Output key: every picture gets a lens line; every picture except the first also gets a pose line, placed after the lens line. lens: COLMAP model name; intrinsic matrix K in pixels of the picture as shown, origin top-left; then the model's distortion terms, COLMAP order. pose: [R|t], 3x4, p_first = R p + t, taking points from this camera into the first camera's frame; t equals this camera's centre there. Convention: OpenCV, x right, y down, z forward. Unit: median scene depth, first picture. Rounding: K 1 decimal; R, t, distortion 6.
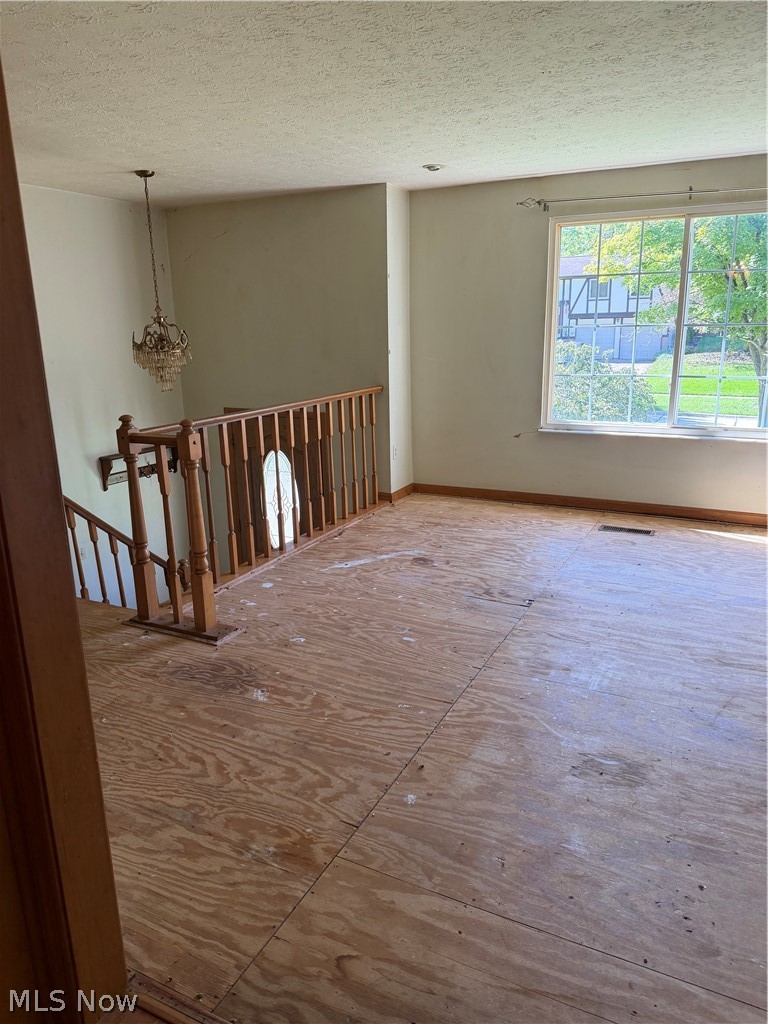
lens RADIAL K [[719.2, 0, 384.0], [0, 719.2, 512.0], [0, 0, 1]] dist [0.107269, -0.122984]
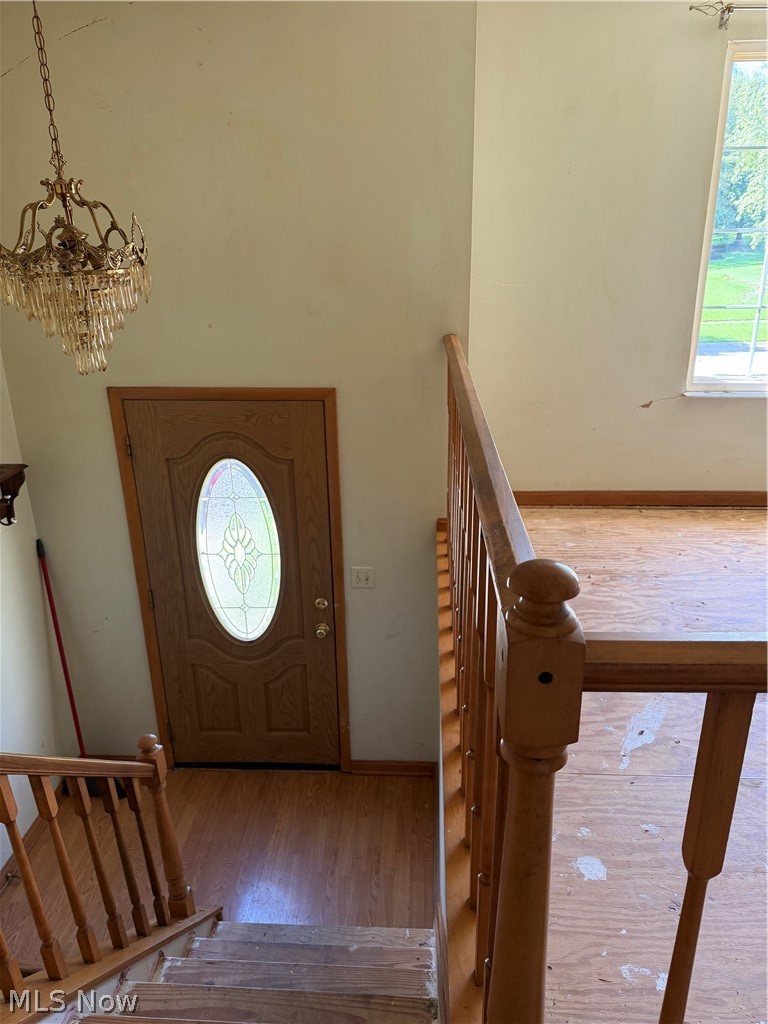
lens RADIAL K [[719.2, 0, 384.0], [0, 719.2, 512.0], [0, 0, 1]] dist [0.107269, -0.122984]
pose [[0.922782, -0.129358, 0.362959, -0.293478], [0.098964, 0.989931, 0.101203, -0.107622], [-0.372396, -0.057469, 0.926293, 0.523871]]
